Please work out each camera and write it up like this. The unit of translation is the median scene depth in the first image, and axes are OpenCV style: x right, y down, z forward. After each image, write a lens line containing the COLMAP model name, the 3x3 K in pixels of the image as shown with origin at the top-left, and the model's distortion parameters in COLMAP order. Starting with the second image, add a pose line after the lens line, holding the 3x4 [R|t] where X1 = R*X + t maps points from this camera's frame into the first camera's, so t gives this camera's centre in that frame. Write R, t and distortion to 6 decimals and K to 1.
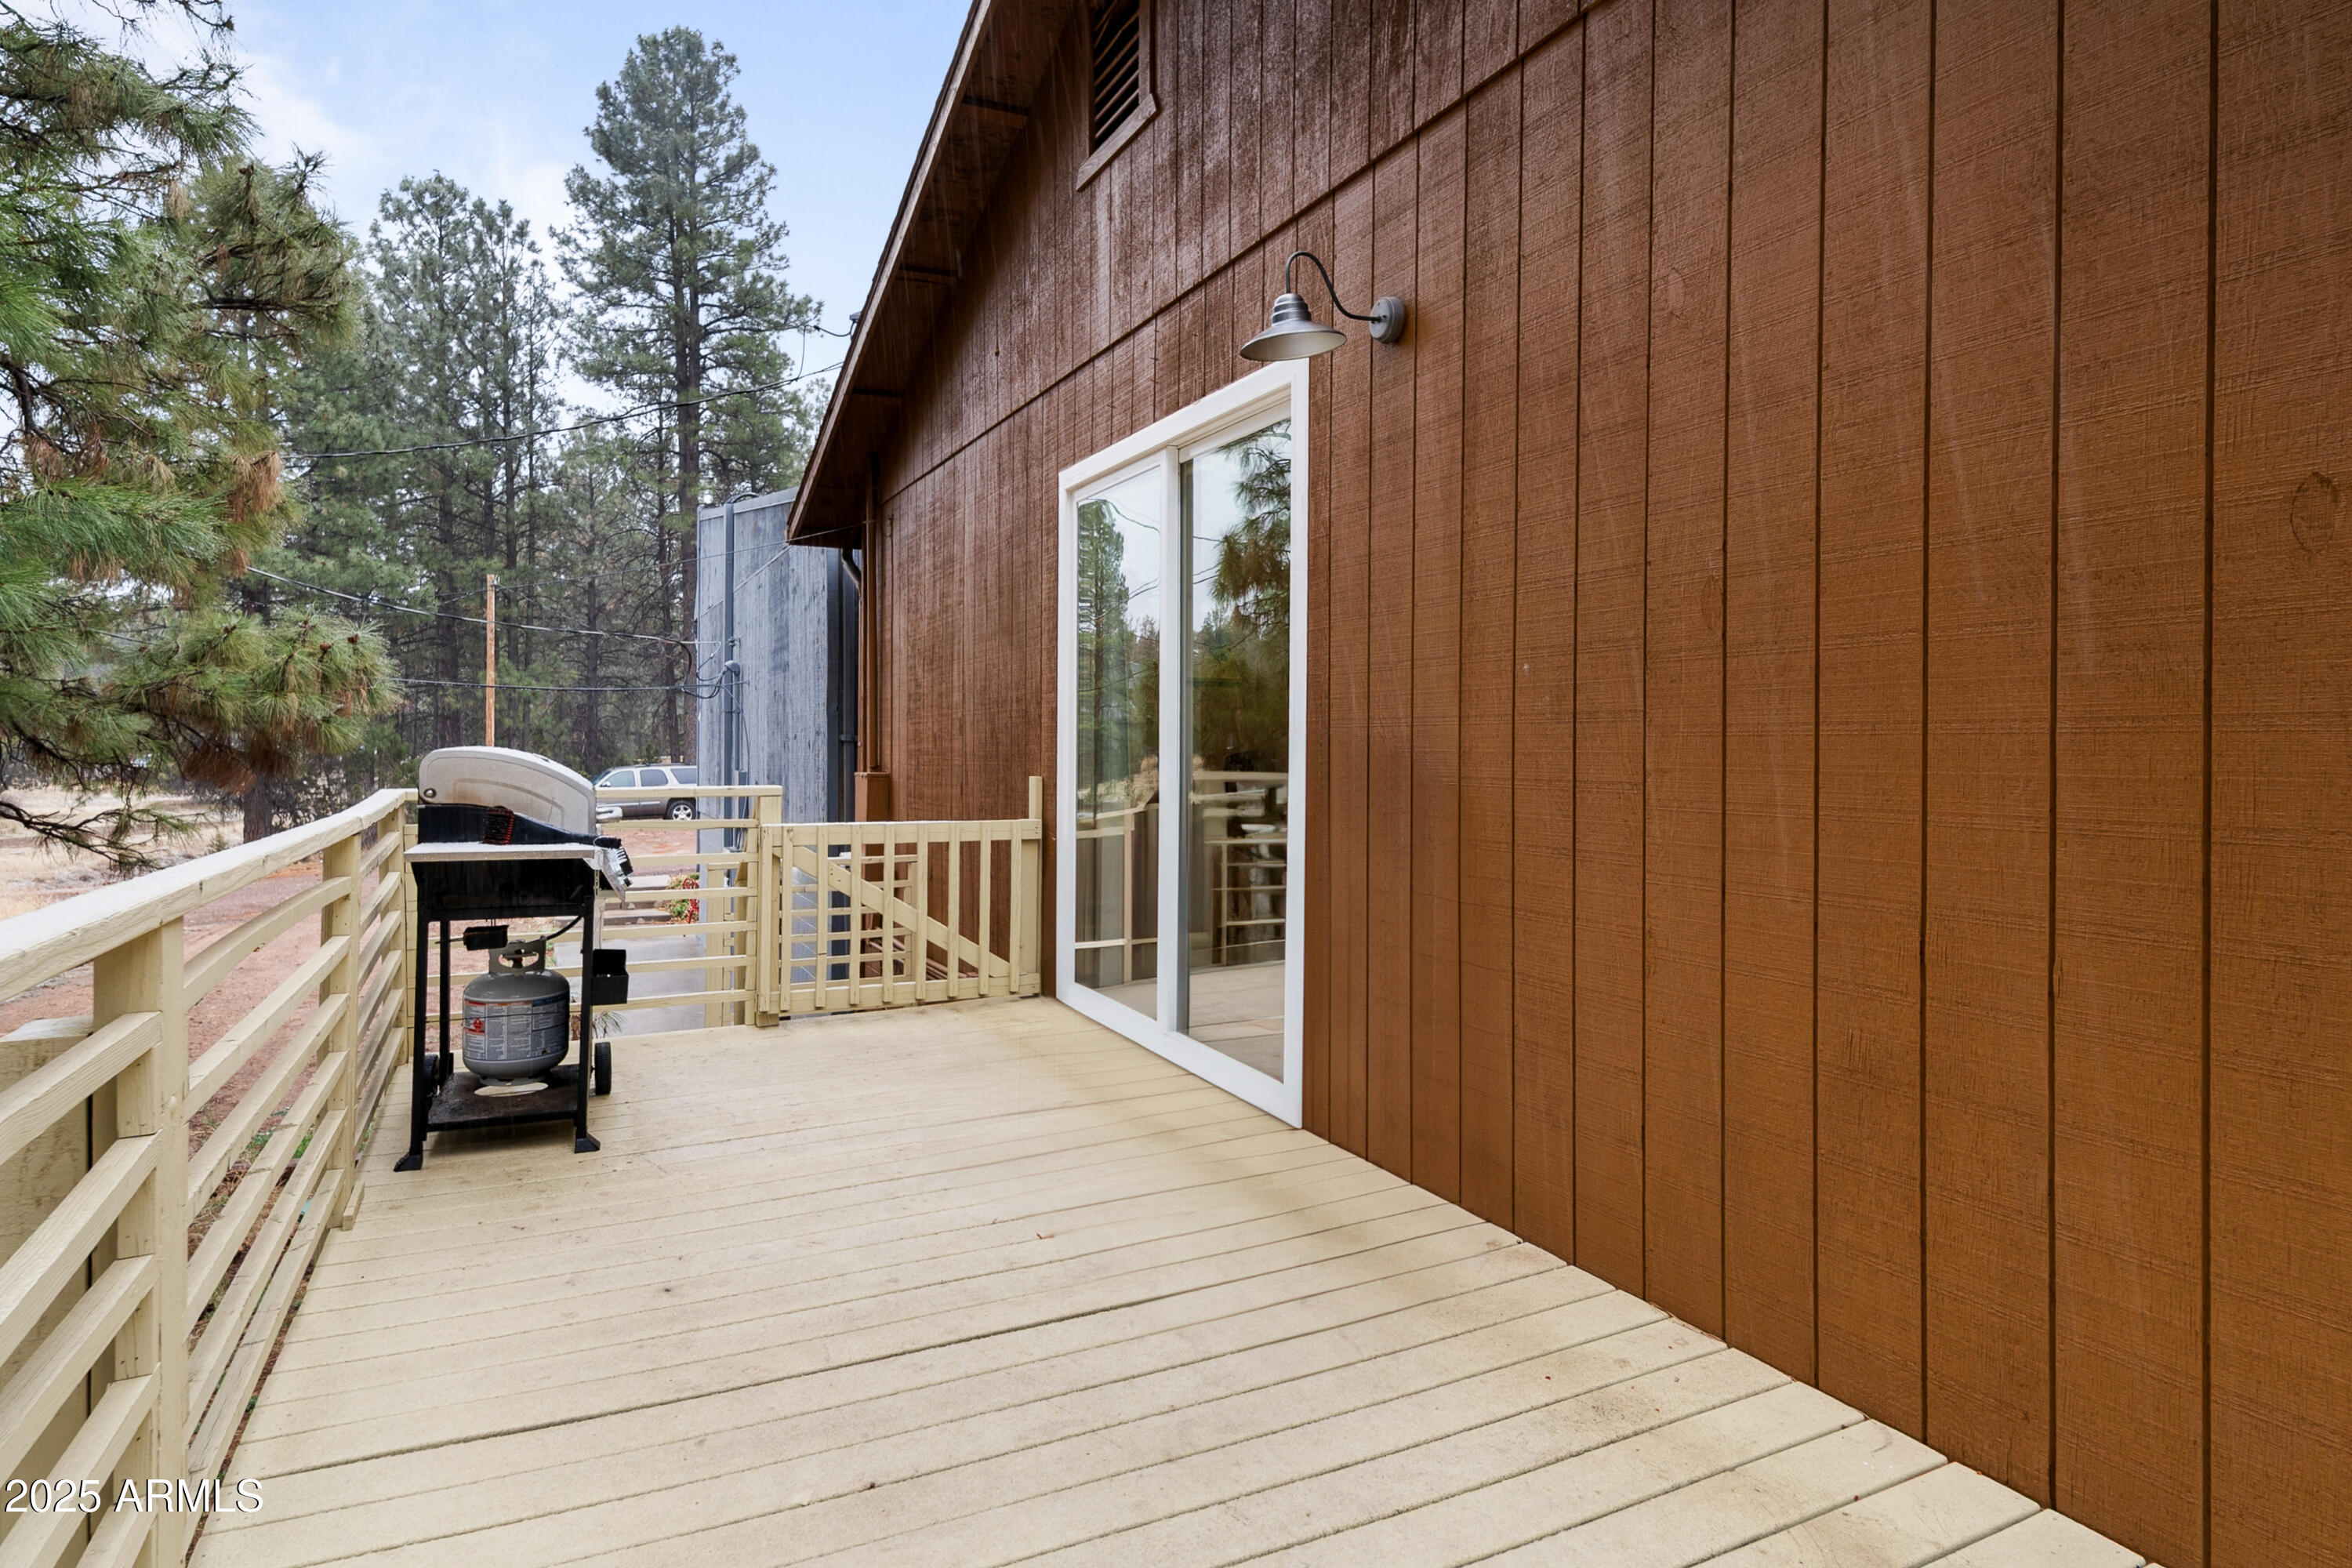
lens RADIAL K [[1269.2, 0, 1168.6], [0, 1269.2, 753.6], [0, 0, 1]] dist [0.055937, -0.022343]
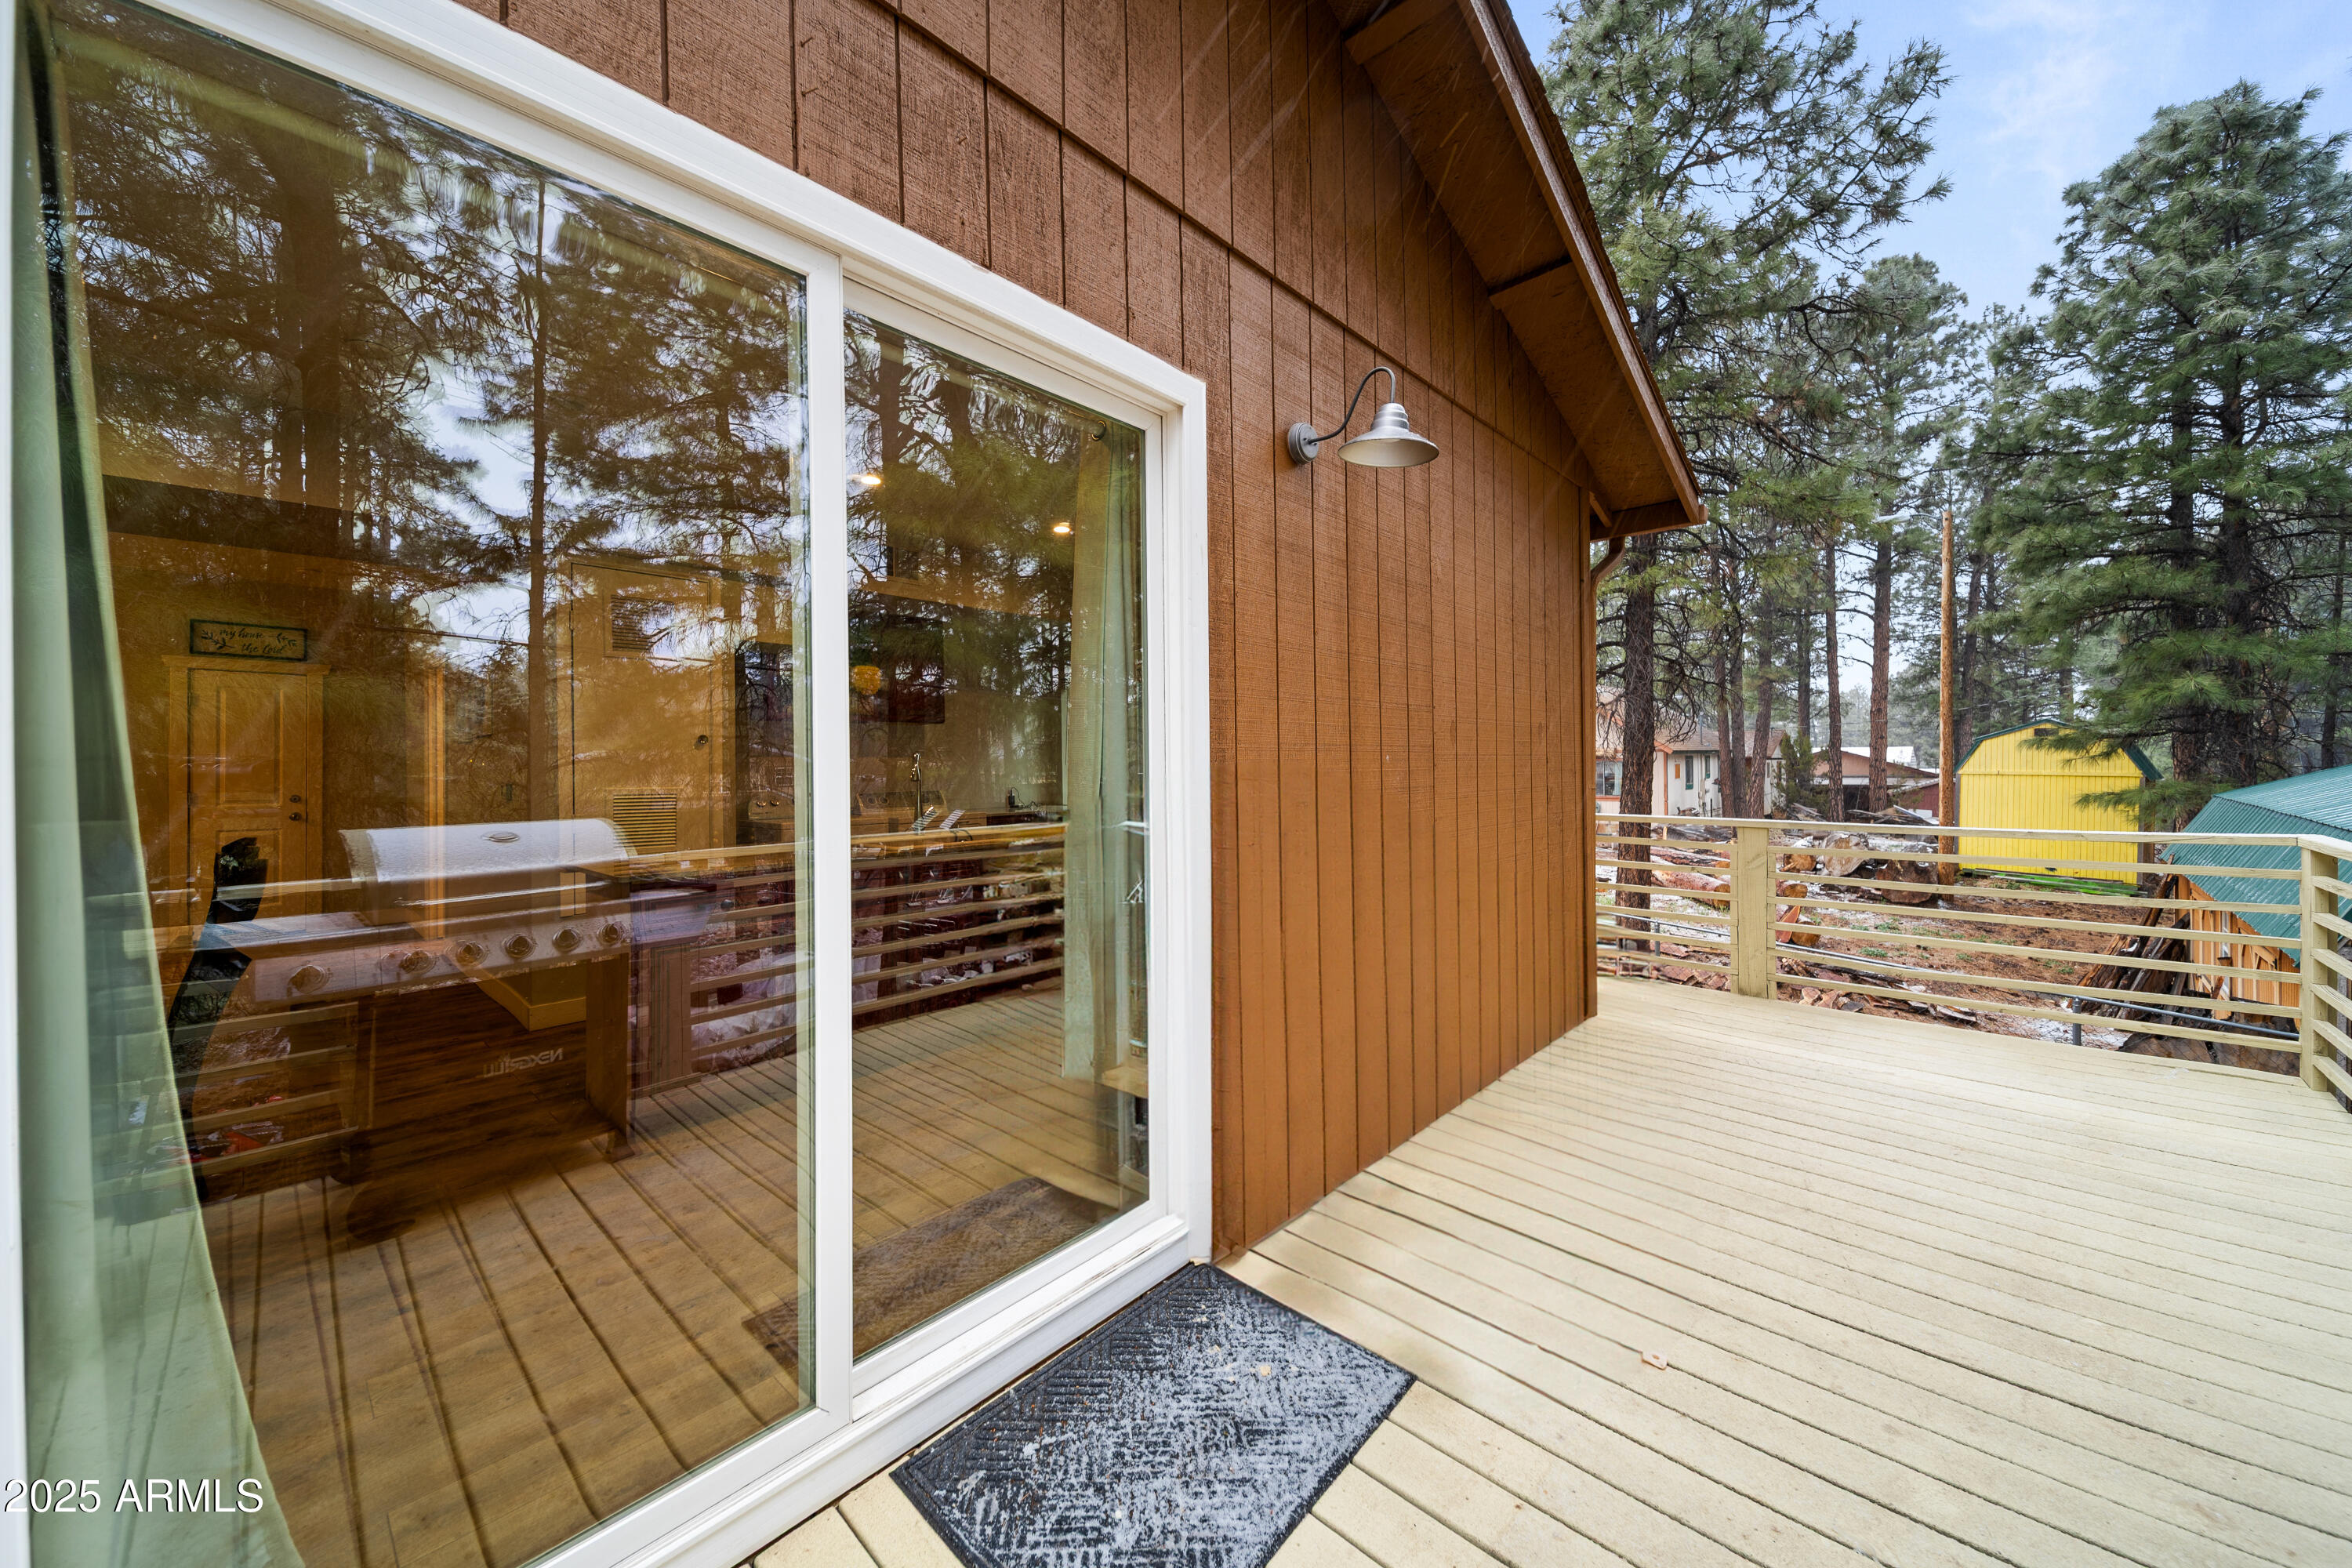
lens RADIAL K [[843.5, 0, 1178.0], [0, 843.5, 773.8], [0, 0, 1]] dist [0.016113, 0.000040]
pose [[-0.354269, -0.006105, 0.935124, -0.489096], [0.018359, 0.999741, 0.013482, -0.057231], [-0.934963, 0.021944, -0.354065, 1.362379]]
